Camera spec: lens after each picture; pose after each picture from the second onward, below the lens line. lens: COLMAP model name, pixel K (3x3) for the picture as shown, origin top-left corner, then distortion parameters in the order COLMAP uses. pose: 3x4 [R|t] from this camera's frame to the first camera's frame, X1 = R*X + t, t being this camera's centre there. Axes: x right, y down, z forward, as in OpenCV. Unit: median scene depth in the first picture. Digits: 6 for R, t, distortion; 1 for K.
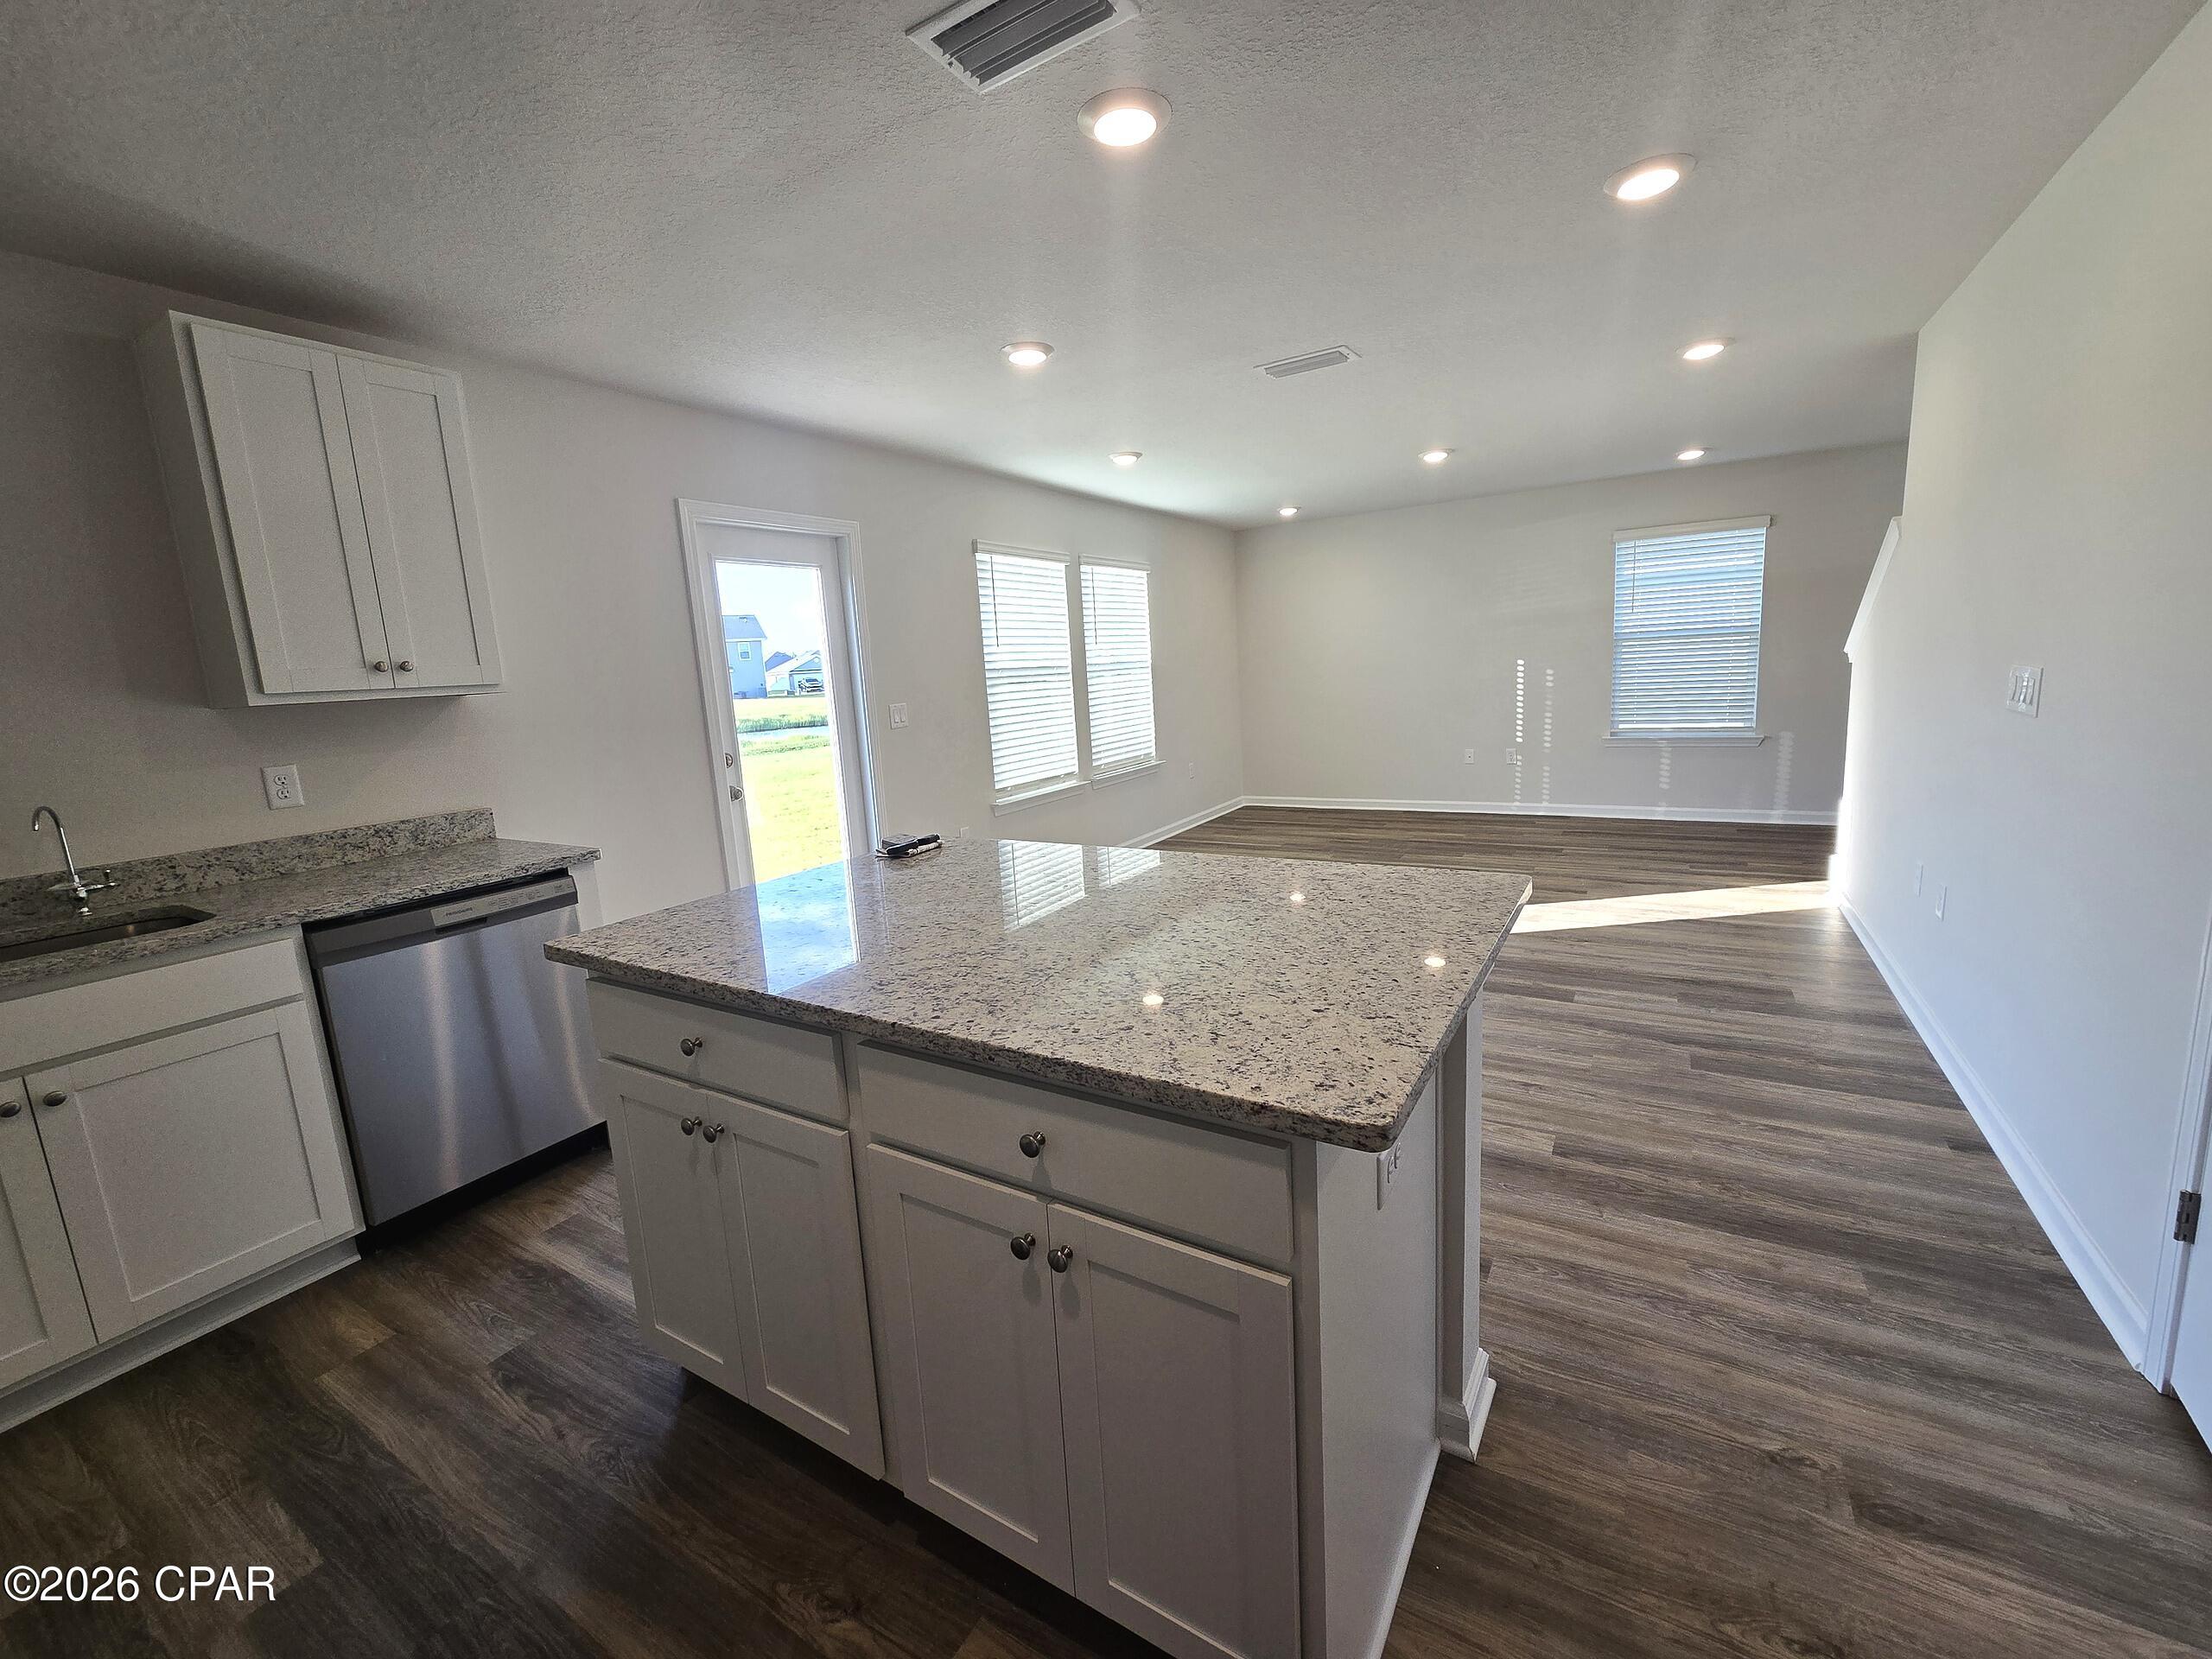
lens RADIAL K [[907.1, 0, 1100.3], [0, 907.1, 816.0], [0, 0, 1]] dist [-0.007805, 0.000756]
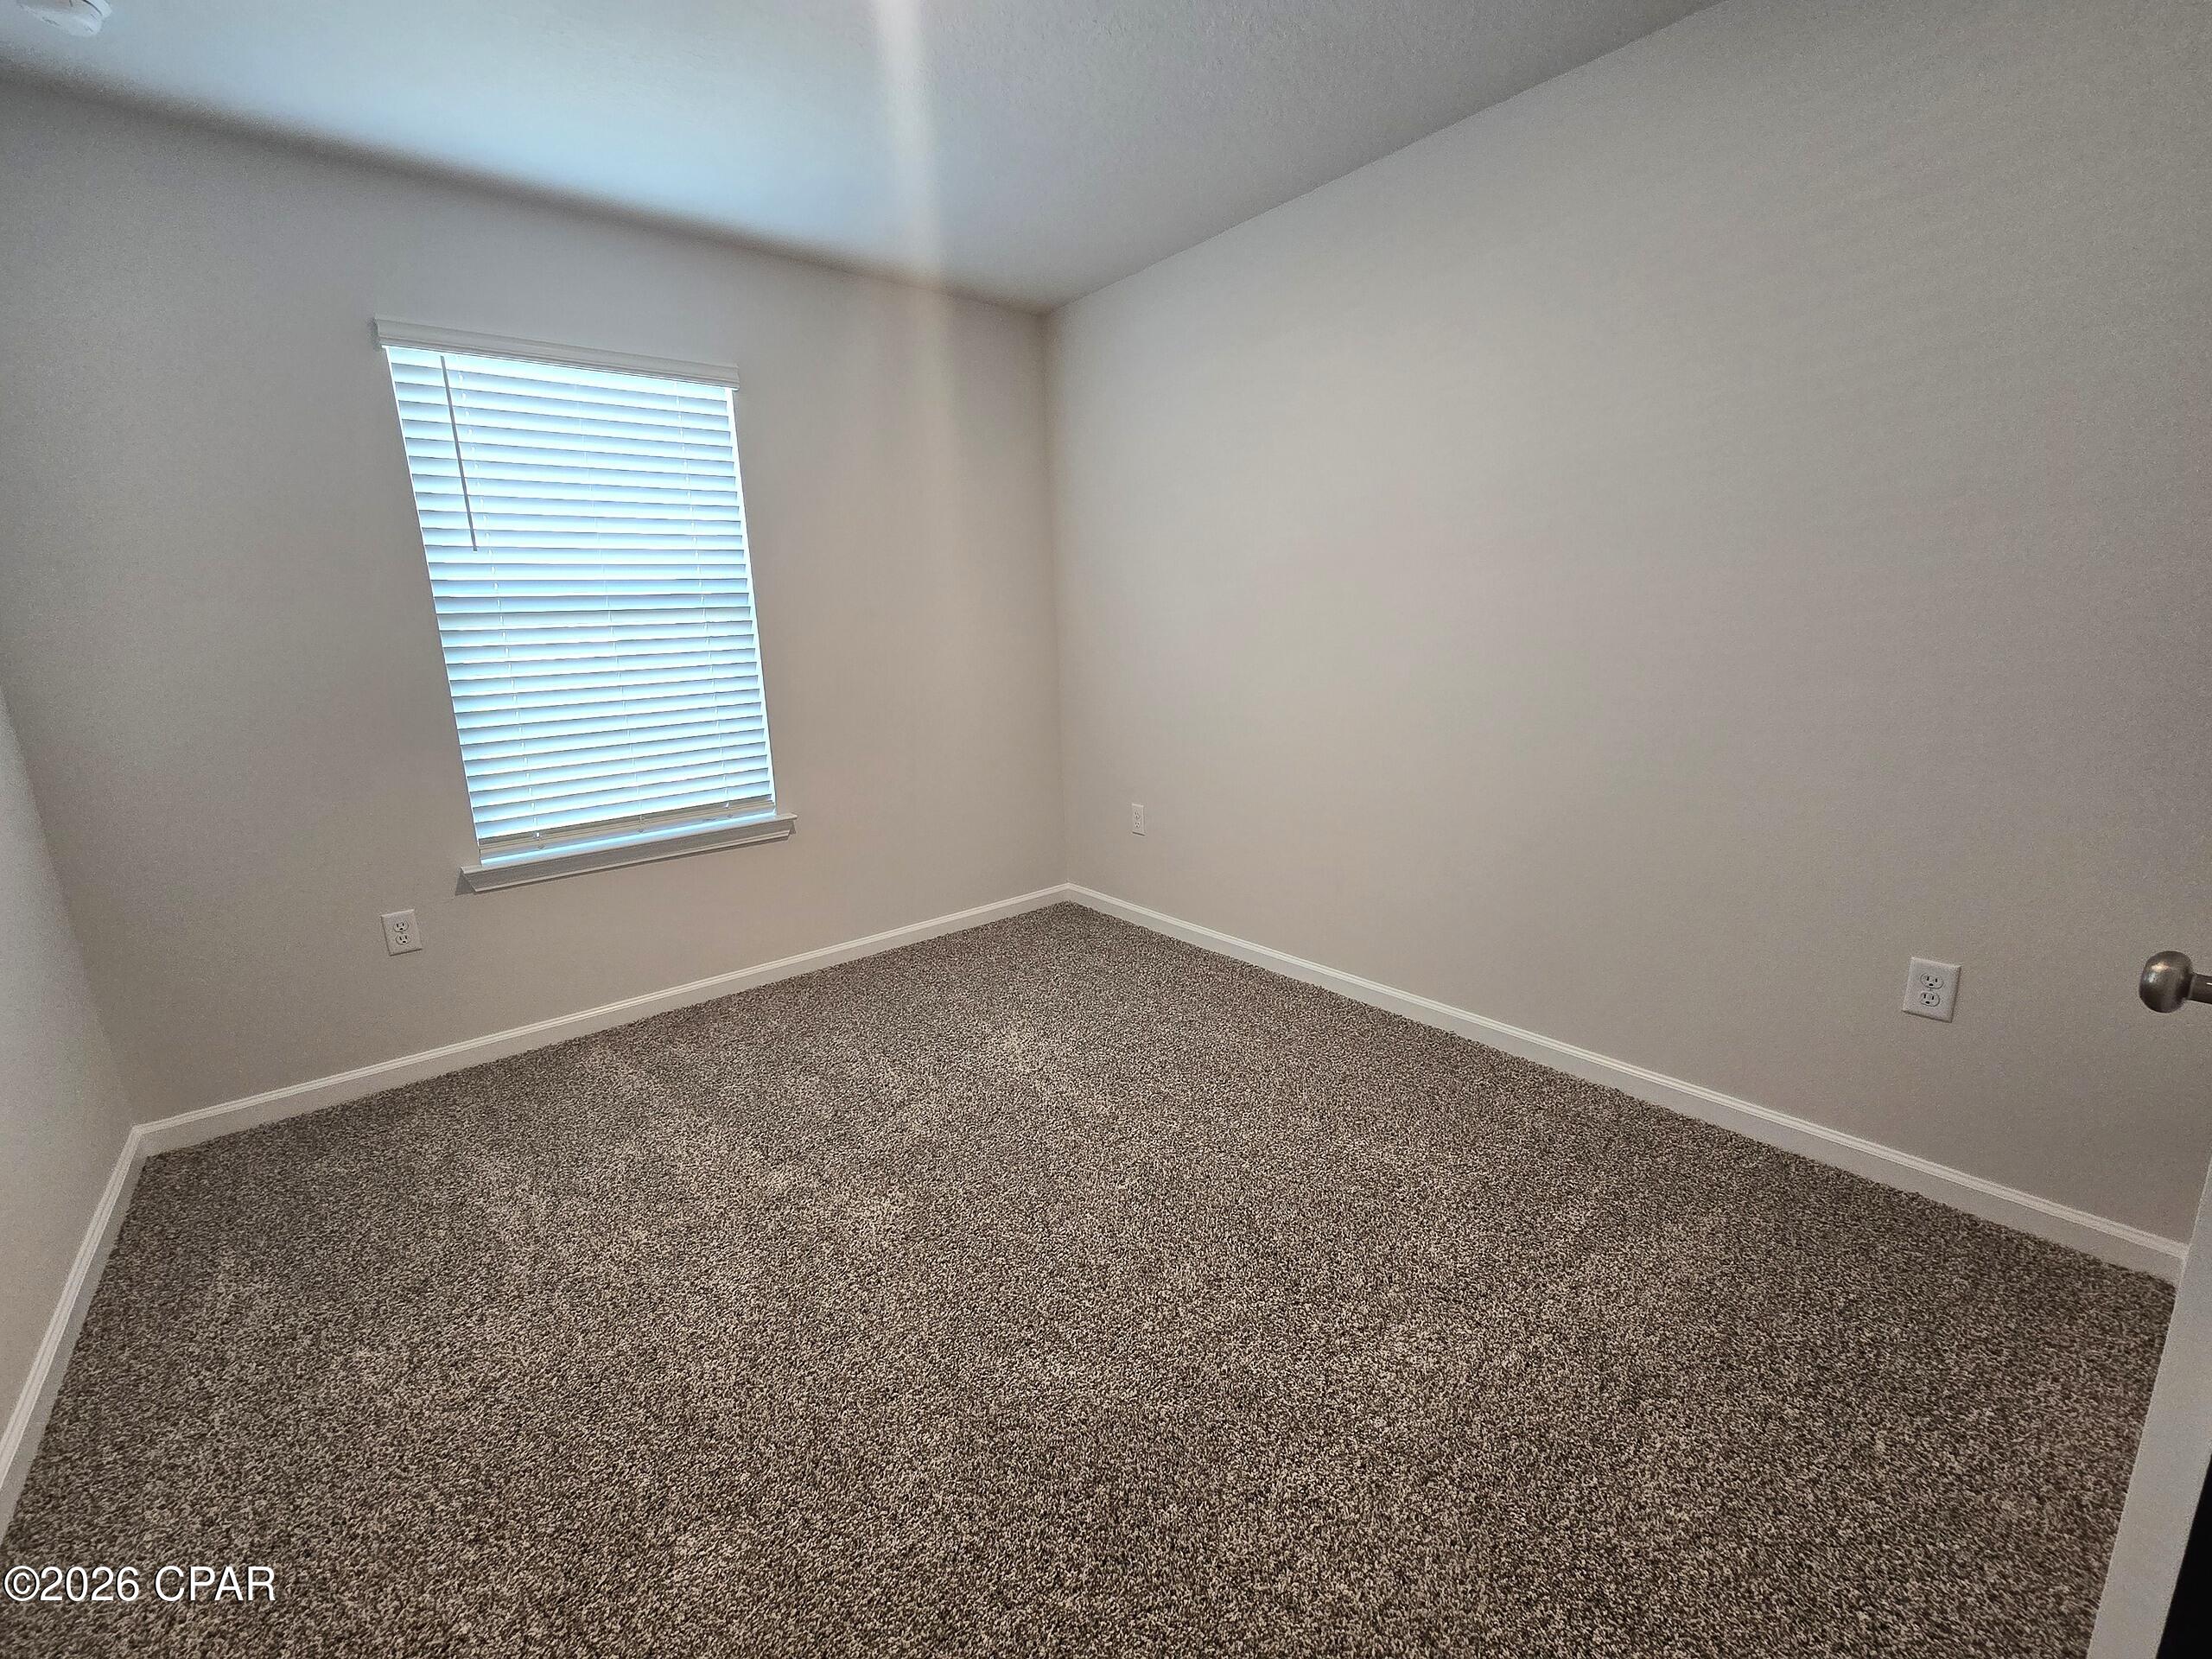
lens RADIAL K [[907.1, 0, 1110.7], [0, 907.1, 830.4], [0, 0, 1]] dist [-0.007805, 0.000756]
pose [[0.951874, 0.118517, -0.282649, 0.559665], [-0.088425, 0.989189, 0.116988, -0.190349], [0.293458, -0.086364, 0.952063, 0.941309]]
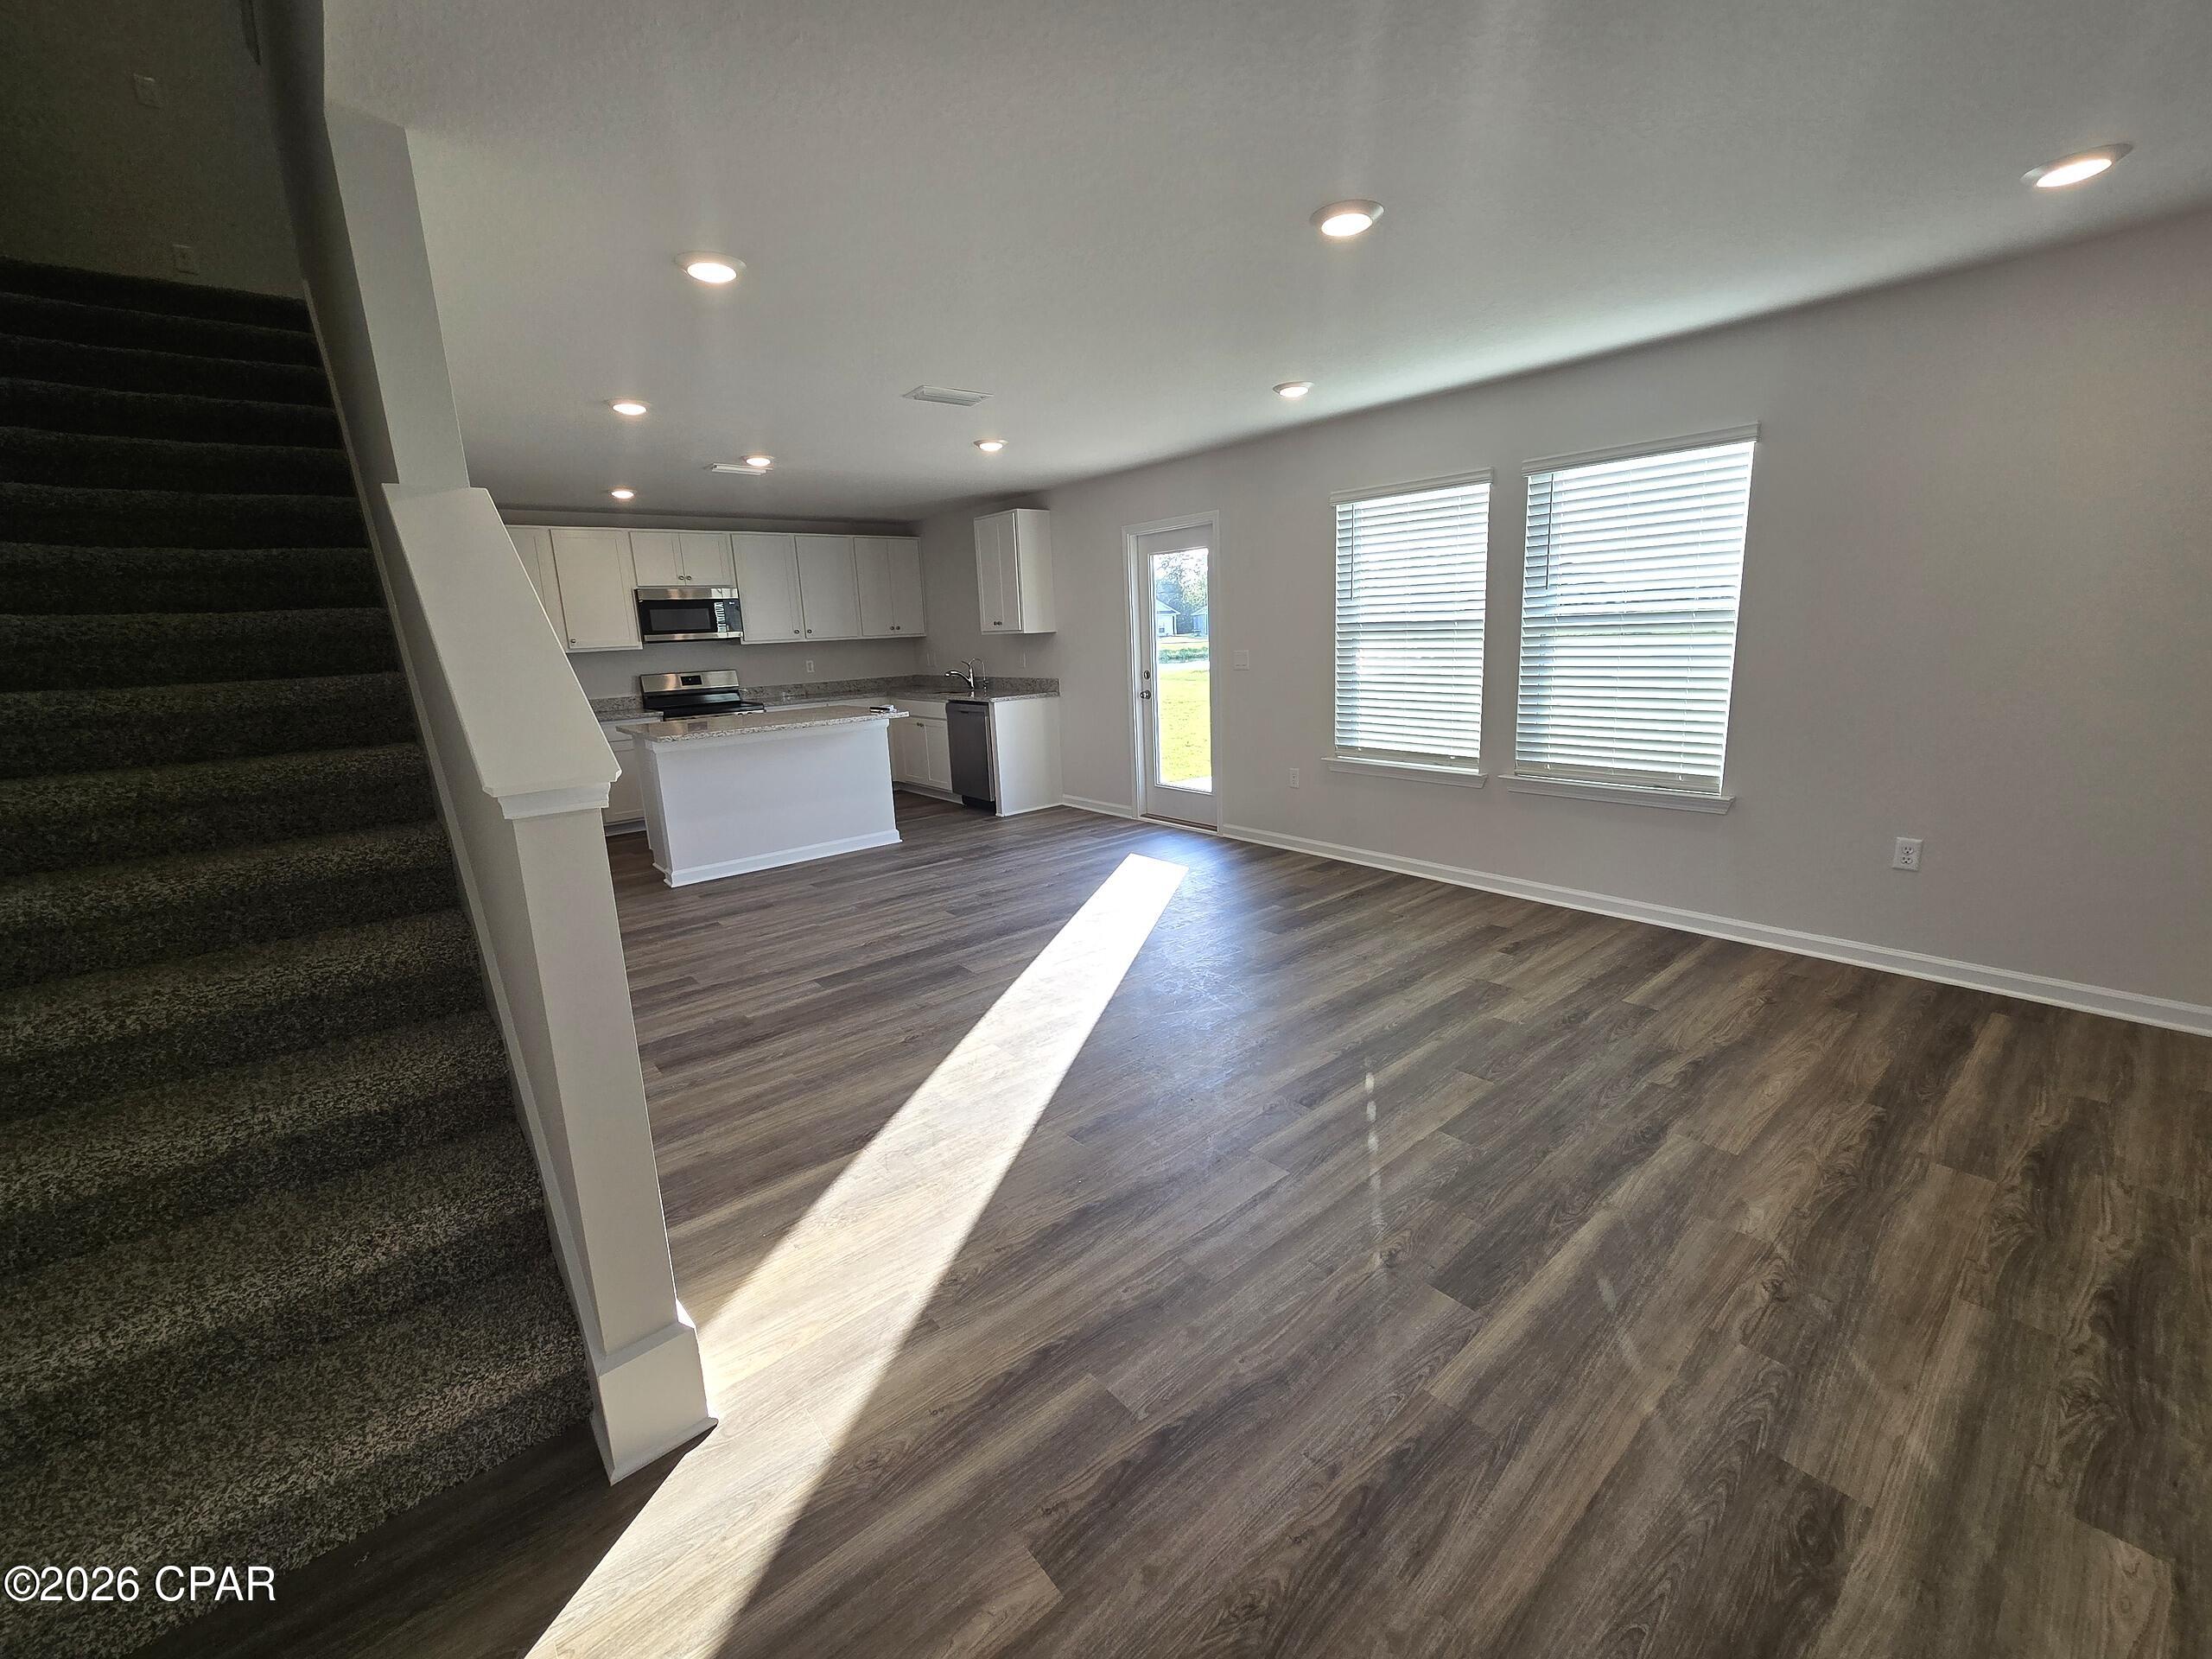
lens RADIAL K [[907.1, 0, 1120.2], [0, 907.1, 813.7], [0, 0, 1]] dist [-0.007805, 0.000756]
pose [[-0.308694, 0.263653, -0.913890, 1.362546], [-0.097221, 0.947037, 0.306055, -0.365949], [0.946180, 0.183326, -0.266712, 1.605196]]
